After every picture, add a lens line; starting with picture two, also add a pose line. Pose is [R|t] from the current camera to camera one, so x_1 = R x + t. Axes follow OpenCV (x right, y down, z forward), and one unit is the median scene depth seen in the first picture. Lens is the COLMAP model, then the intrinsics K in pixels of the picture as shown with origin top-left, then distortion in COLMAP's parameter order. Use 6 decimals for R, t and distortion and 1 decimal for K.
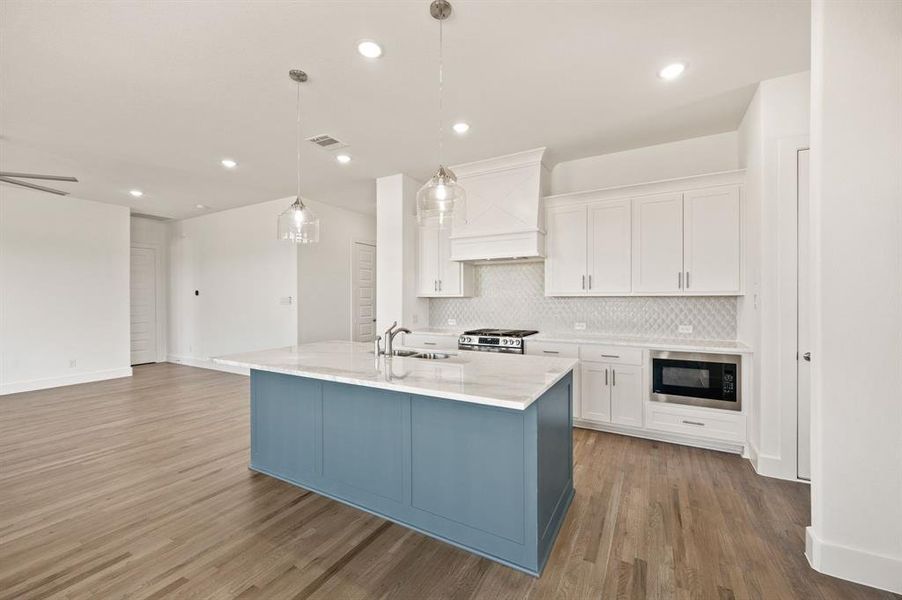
lens RADIAL K [[357.2, 0, 457.4], [0, 357.2, 297.8], [0, 0, 1]] dist [-0.003449, -0.000275]
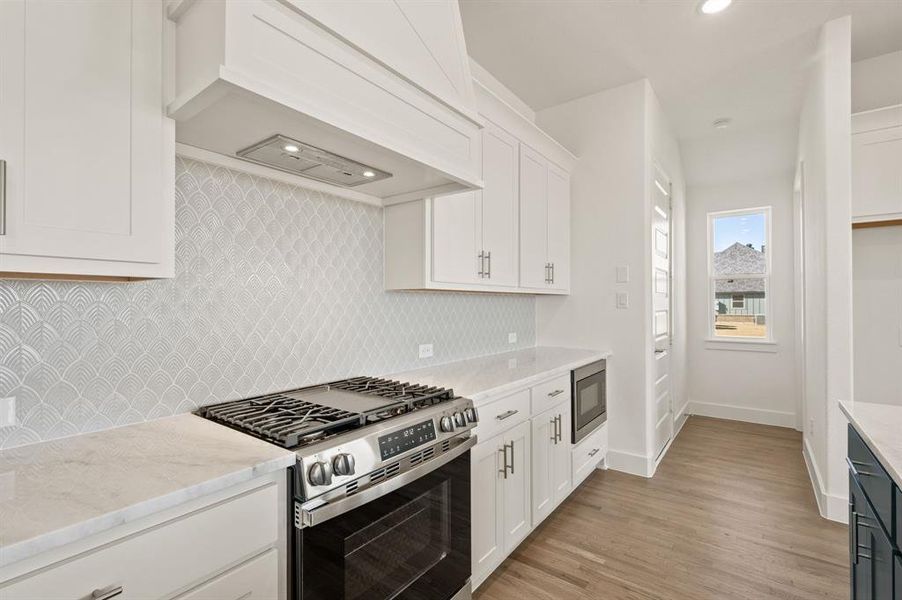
lens RADIAL K [[408.3, 0, 455.9], [0, 408.3, 298.6], [0, 0, 1]] dist [0.001362, 0.000130]
pose [[0.135104, 0.012218, 0.990756, -0.263690], [-0.004561, 0.999921, -0.011709, 0.013971], [-0.990821, -0.002937, 0.135149, 1.045863]]
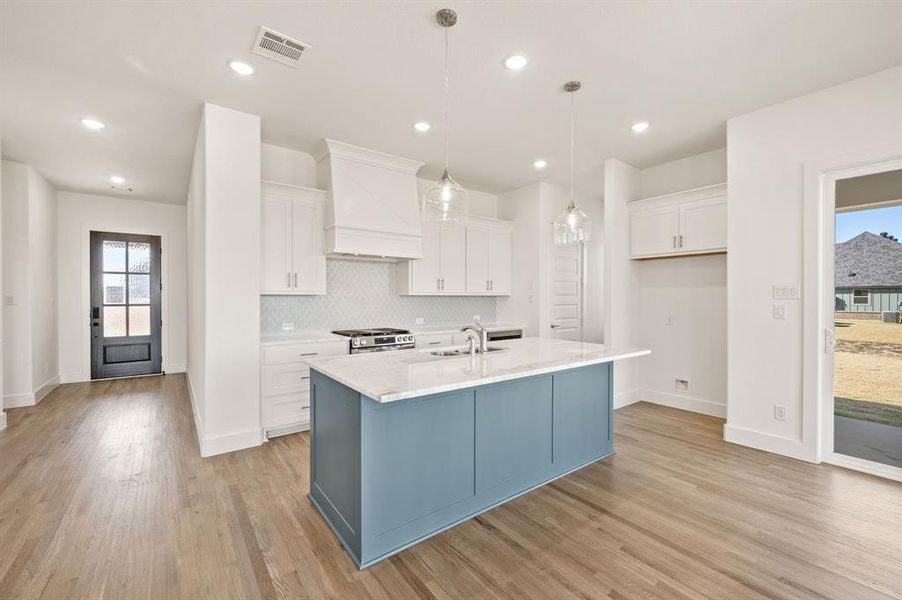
lens RADIAL K [[377.9, 0, 451.0], [0, 377.9, 300.0], [0, 0, 1]] dist [-0.001594, -0.000070]
pose [[0.413905, -0.003110, 0.910315, -0.885207], [-0.004988, 0.999971, 0.005684, 0.004026], [-0.910307, -0.006894, 0.413877, 0.466548]]
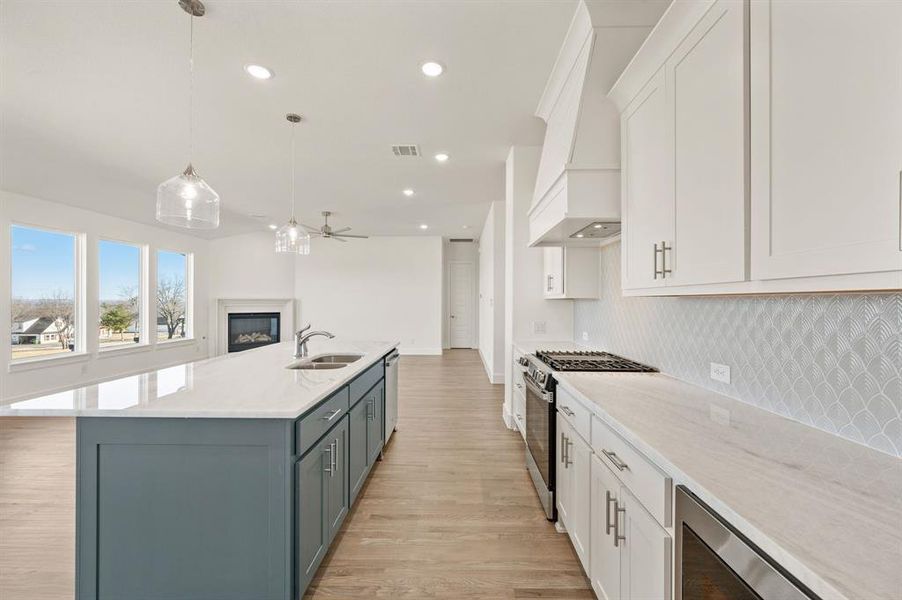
lens RADIAL K [[357.2, 0, 457.4], [0, 357.2, 297.8], [0, 0, 1]] dist [-0.003449, -0.000275]
pose [[0.473630, -0.004830, -0.880711, 0.653103], [-0.000207, 0.999984, -0.005596, -0.000367], [0.880724, 0.002833, 0.473622, 0.672287]]
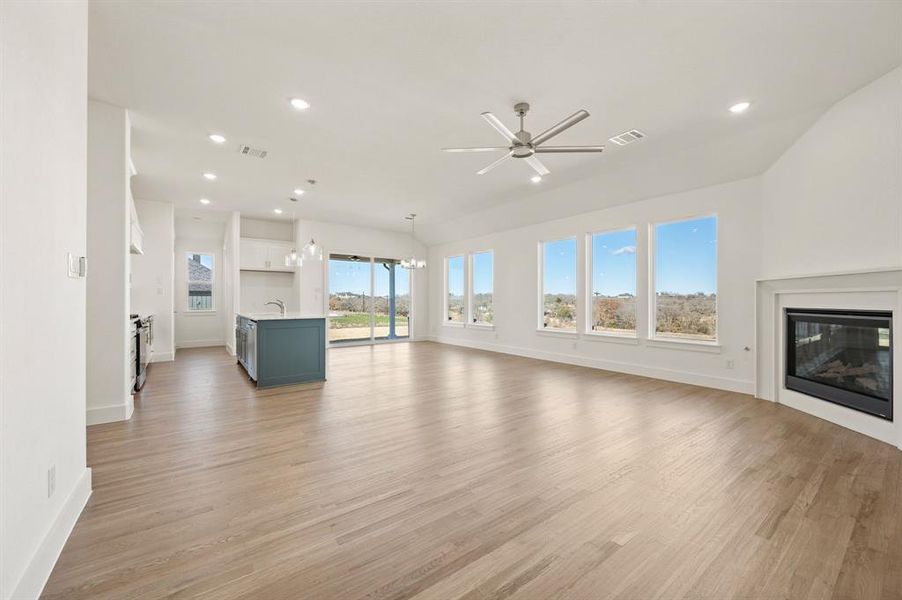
lens RADIAL K [[359.7, 0, 457.6], [0, 359.7, 303.1], [0, 0, 1]] dist [-0.016262, -0.000123]
pose [[-0.914955, -0.001002, 0.403556, -1.523850], [-0.000431, 0.999999, 0.001506, 0.067775], [-0.403557, 0.001204, -0.914954, 1.891790]]
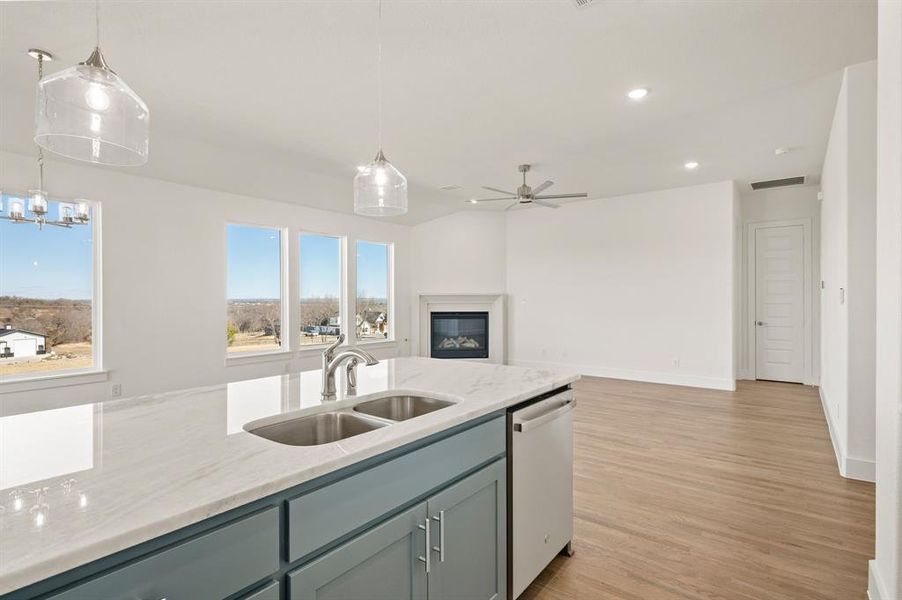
lens RADIAL K [[449.7, 0, 451.0], [0, 449.7, 300.0], [0, 0, 1]] dist [-0.000490, 0.000502]
pose [[-0.153963, 0.005196, -0.988063, 0.318625], [0.006603, 0.999969, 0.004230, 0.012288], [0.988055, -0.005873, -0.153992, 0.936020]]
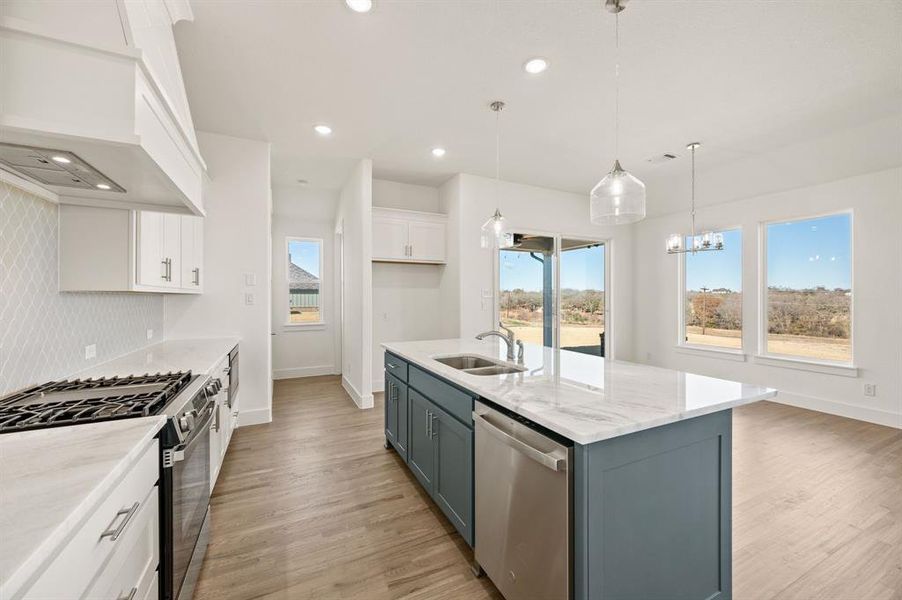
lens RADIAL K [[357.2, 0, 457.4], [0, 357.2, 297.8], [0, 0, 1]] dist [-0.003449, -0.000275]
pose [[-0.825998, 0.001059, 0.563672, -0.429040], [0.000060, 0.999998, -0.001790, 0.005305], [-0.563673, -0.001445, -0.825997, 1.330442]]
